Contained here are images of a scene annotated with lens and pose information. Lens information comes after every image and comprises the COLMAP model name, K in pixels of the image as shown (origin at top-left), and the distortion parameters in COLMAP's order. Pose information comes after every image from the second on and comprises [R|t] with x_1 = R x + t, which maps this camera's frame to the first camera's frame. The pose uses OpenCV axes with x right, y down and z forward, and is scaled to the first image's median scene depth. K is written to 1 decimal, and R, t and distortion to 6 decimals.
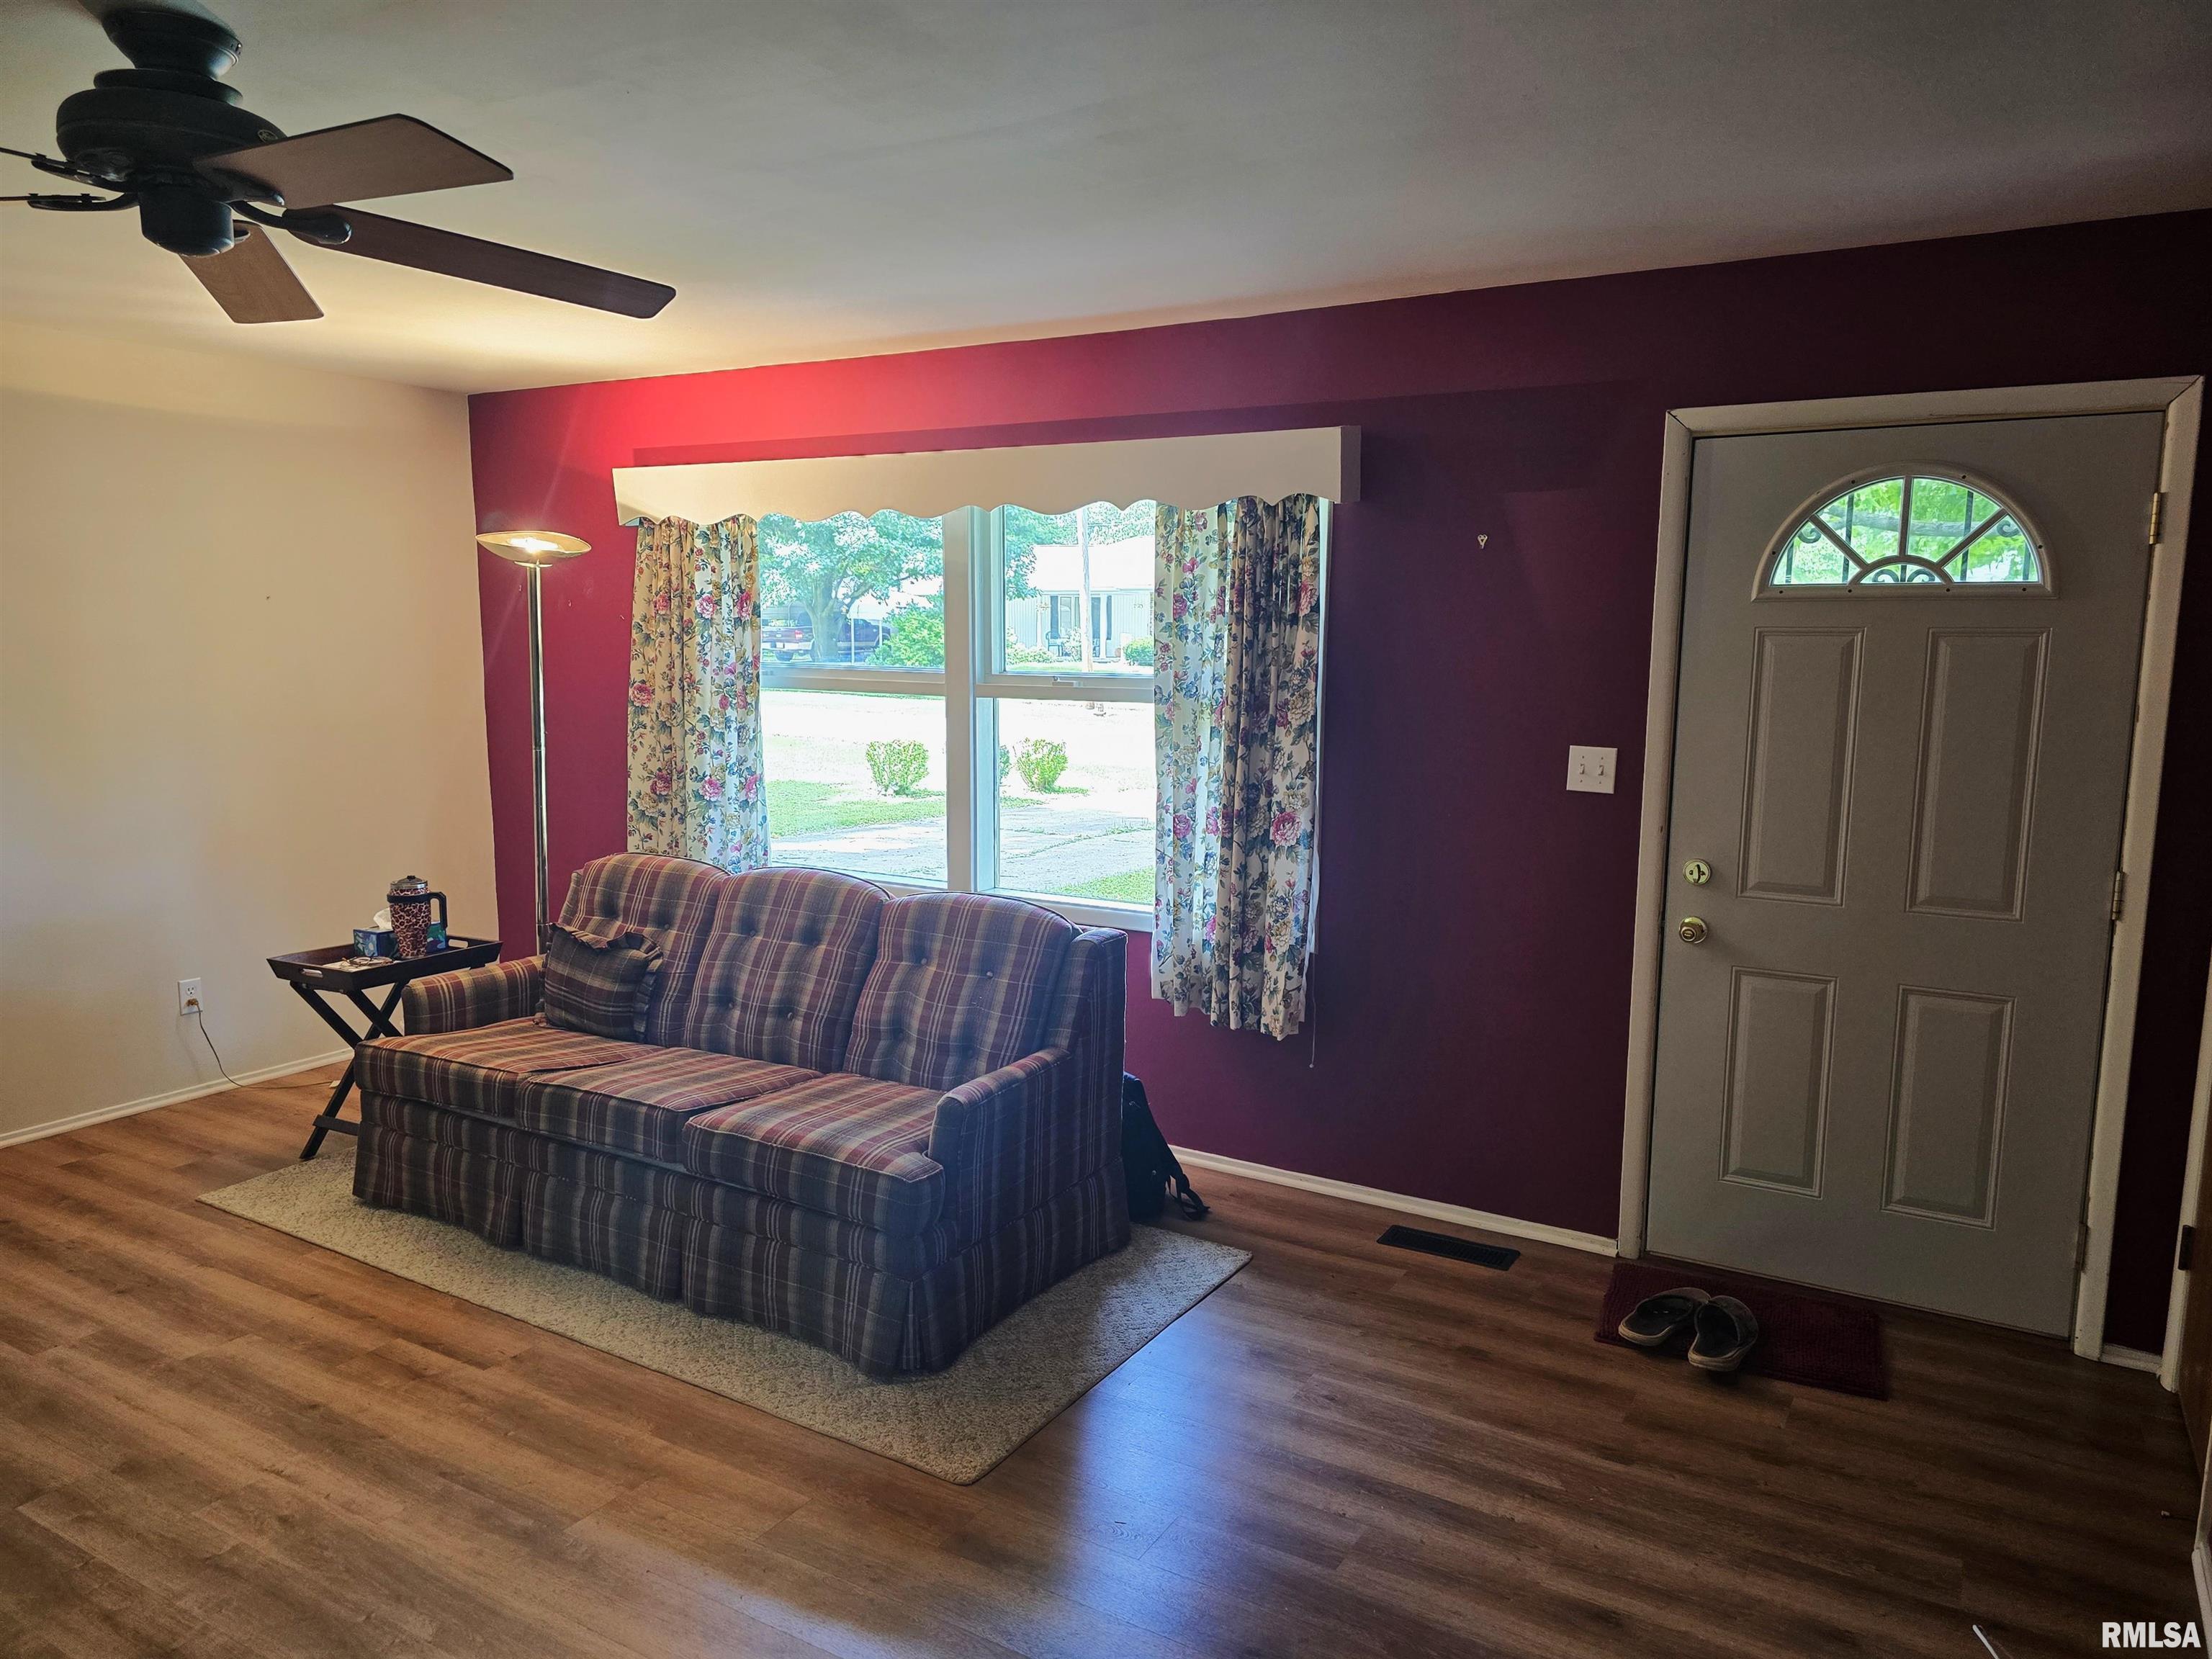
lens RADIAL K [[1462.4, 0, 1115.6], [0, 1462.4, 851.8], [0, 0, 1]] dist [0.077571, -0.080021]
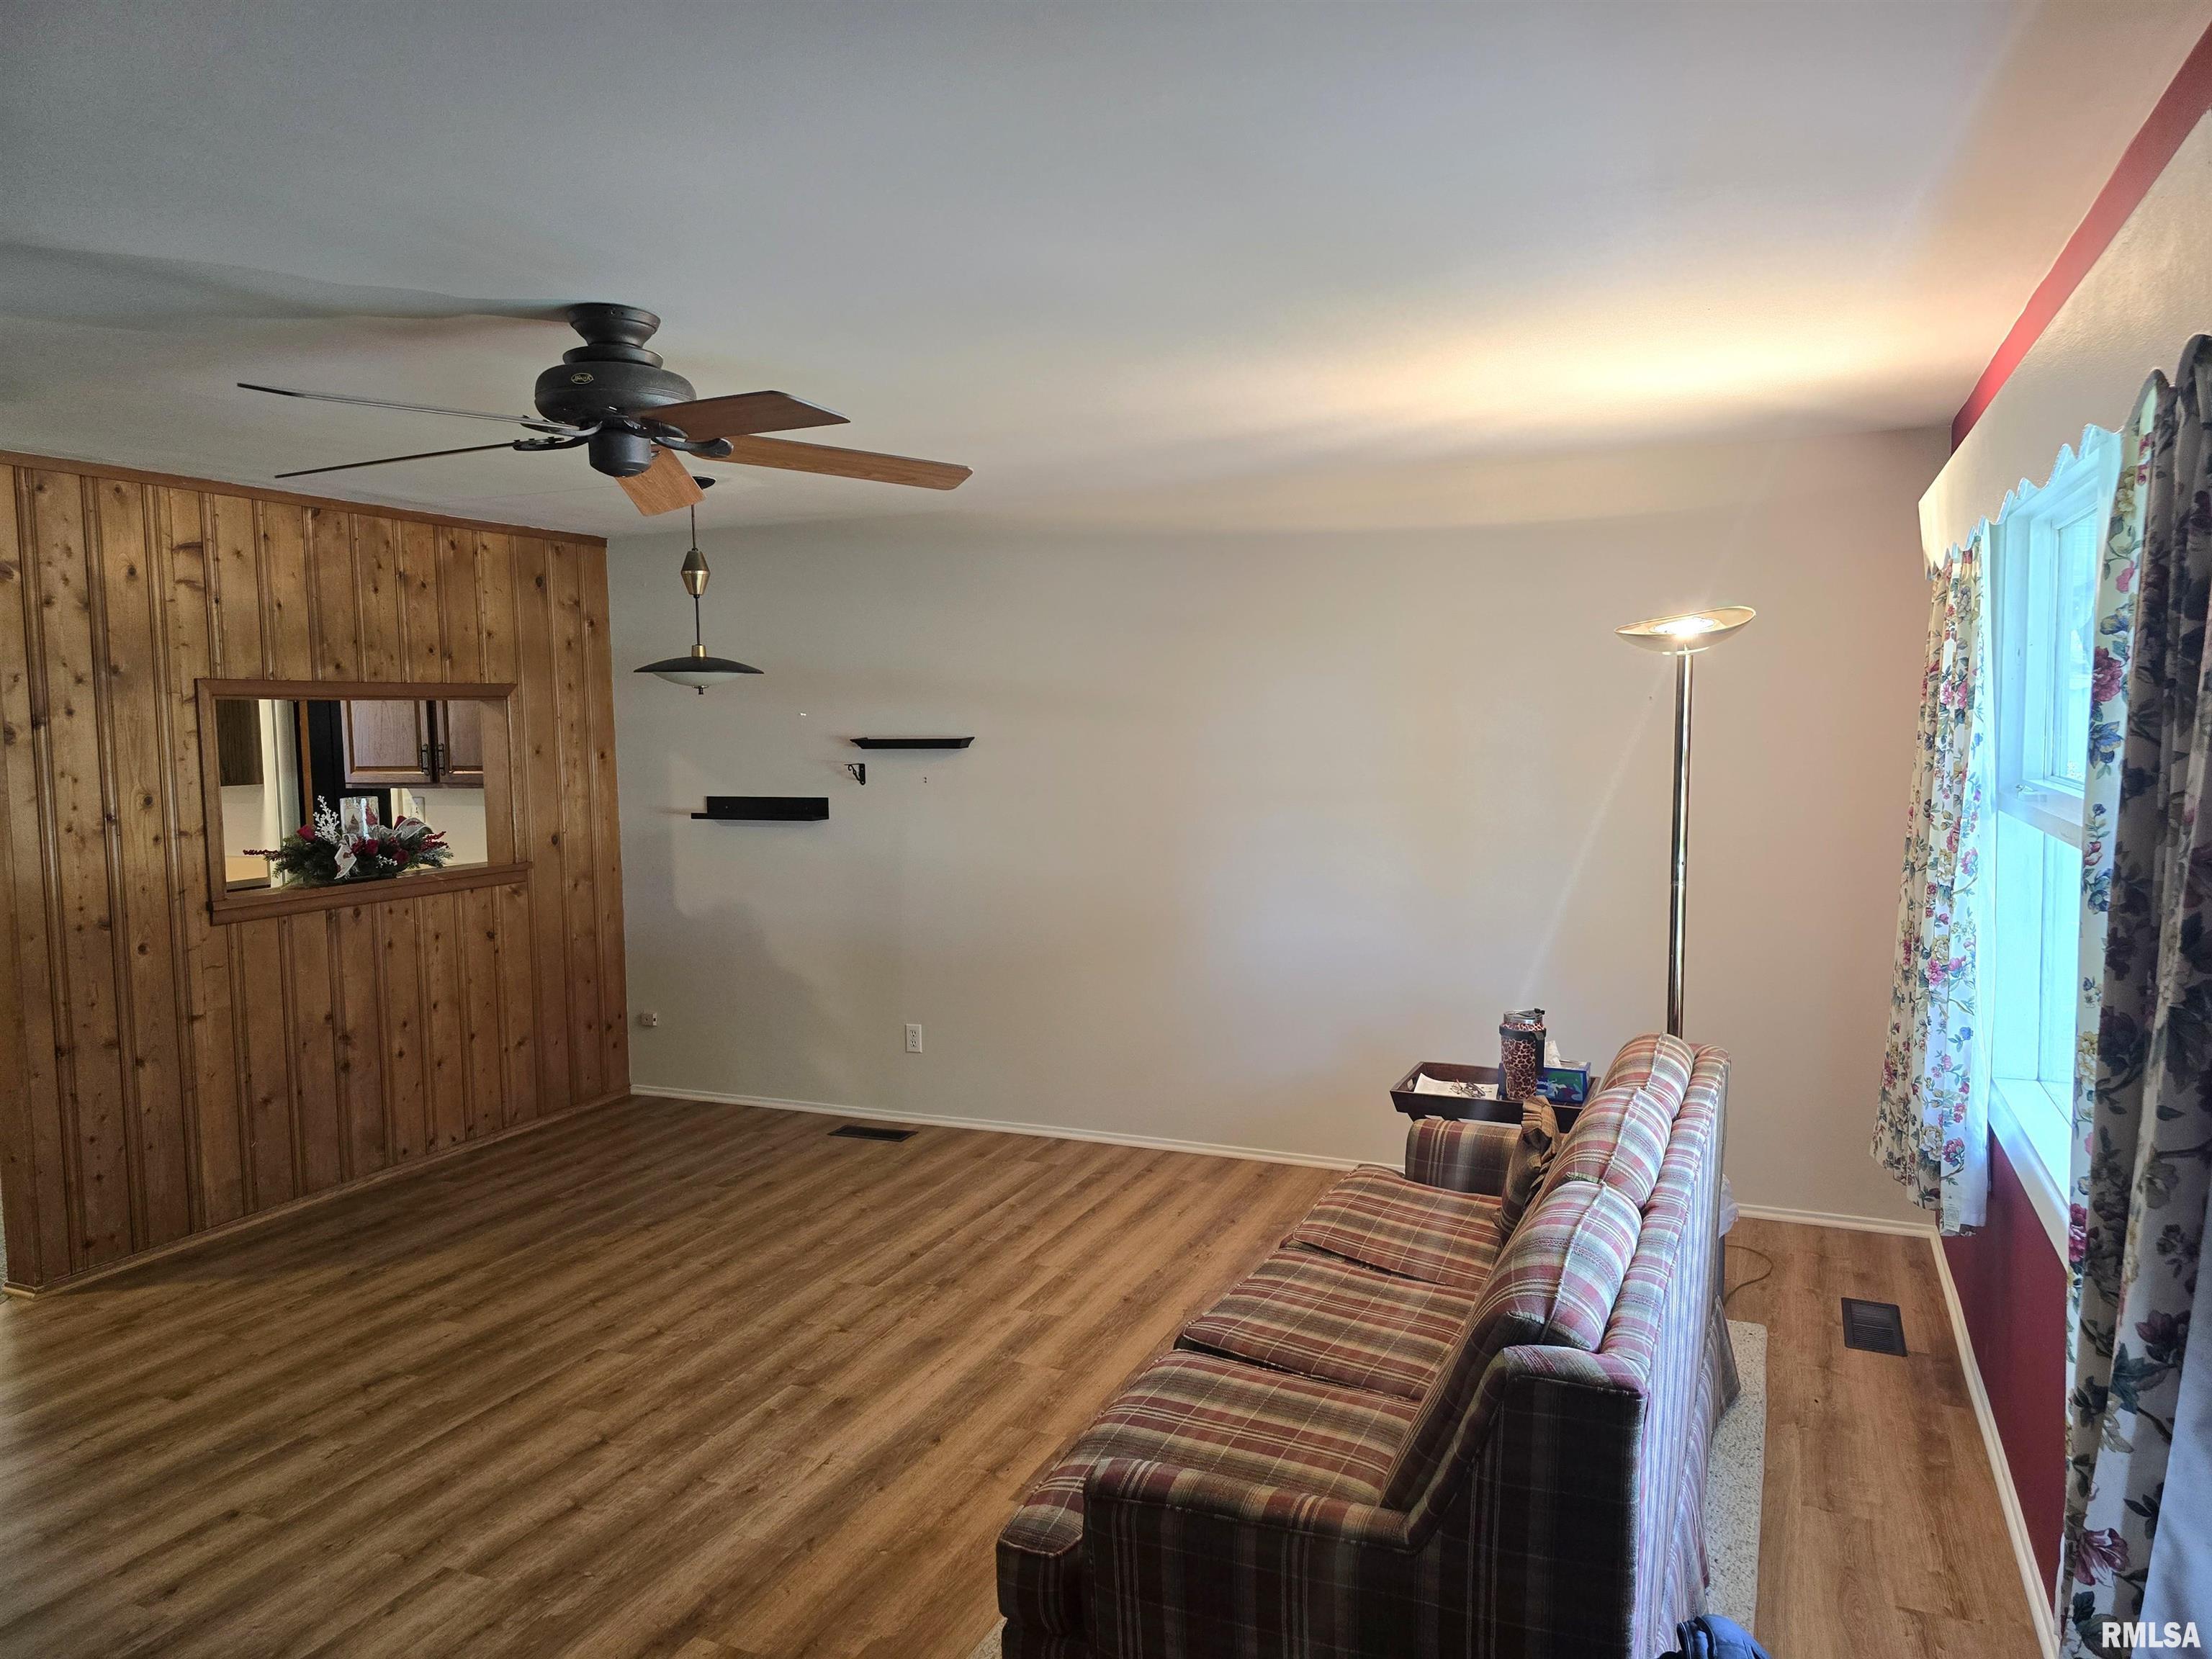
lens RADIAL K [[1486.4, 0, 1106.0], [0, 1486.4, 829.5], [0, 0, 1]] dist [0.057594, -0.048725]
pose [[0.109253, 0.064216, -0.991938, 0.485413], [-0.122638, 0.991158, 0.050658, -0.133024], [0.986420, 0.116114, 0.116162, 0.816244]]
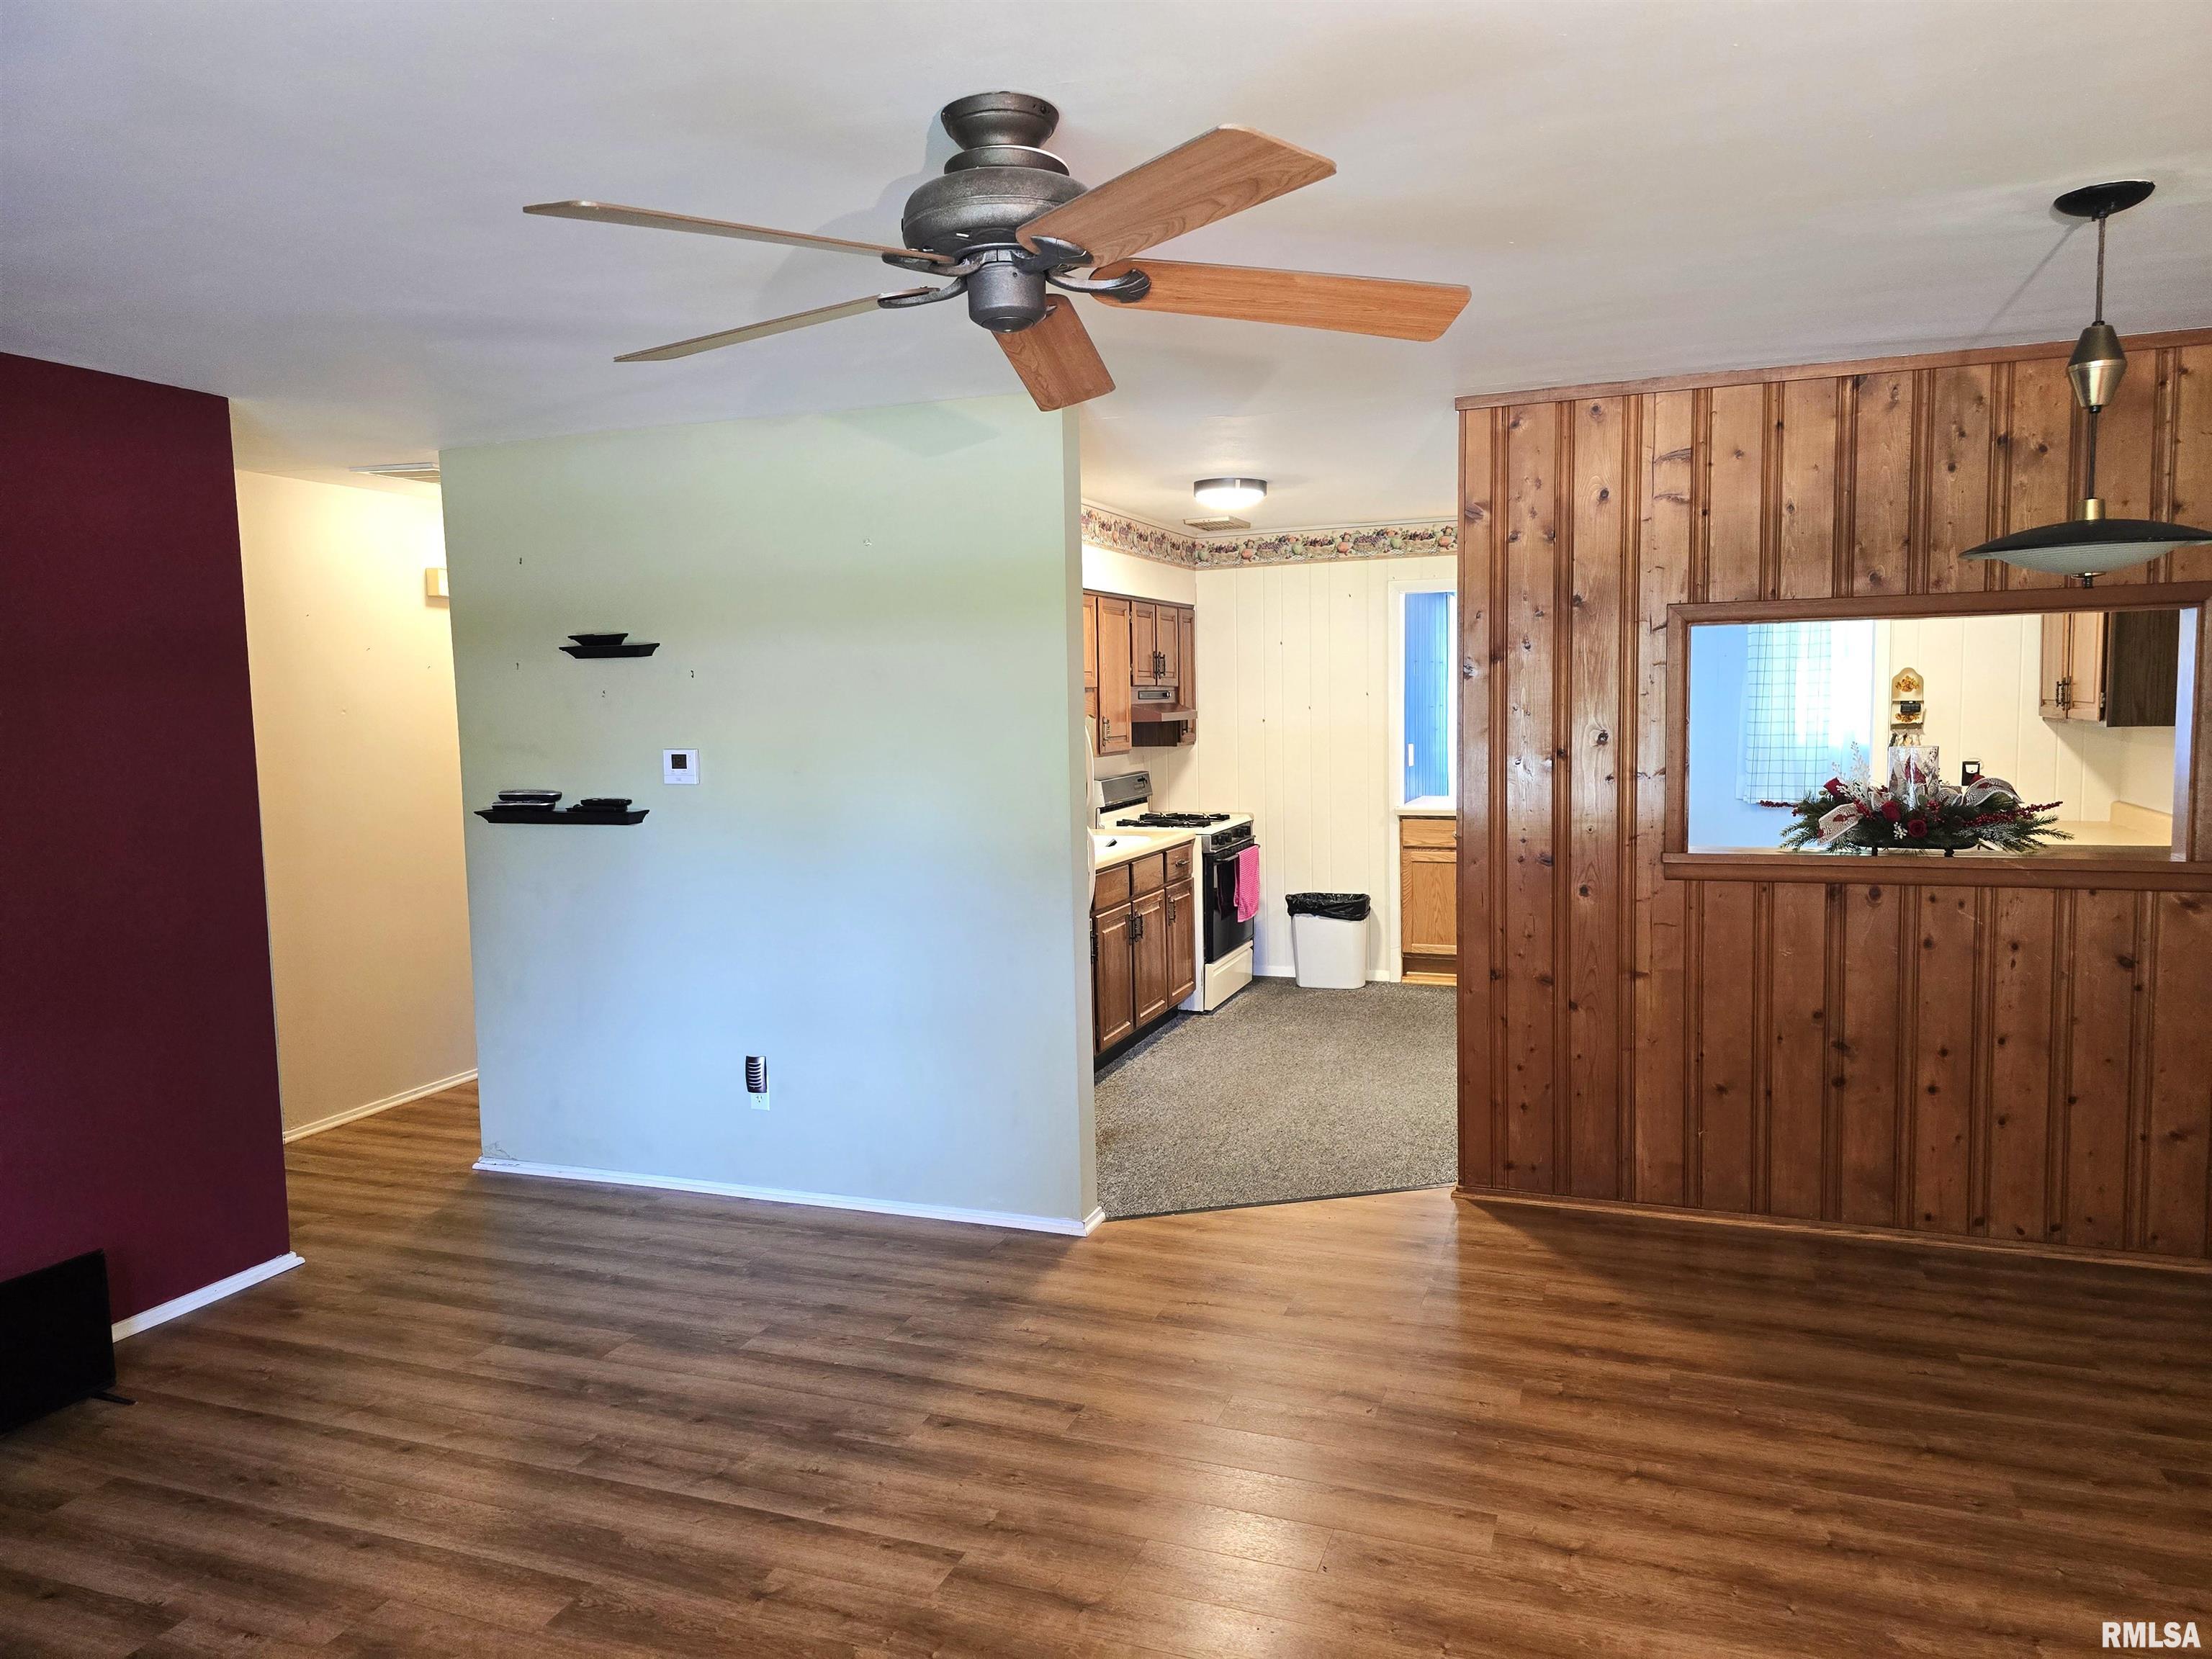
lens RADIAL K [[1486.4, 0, 1106.0], [0, 1486.4, 829.5], [0, 0, 1]] dist [0.057594, -0.048725]
pose [[-0.986064, 0.026440, -0.164252, -0.314773], [-0.011718, 0.973800, 0.227104, -0.191813], [0.165953, 0.225864, -0.959919, 1.286497]]
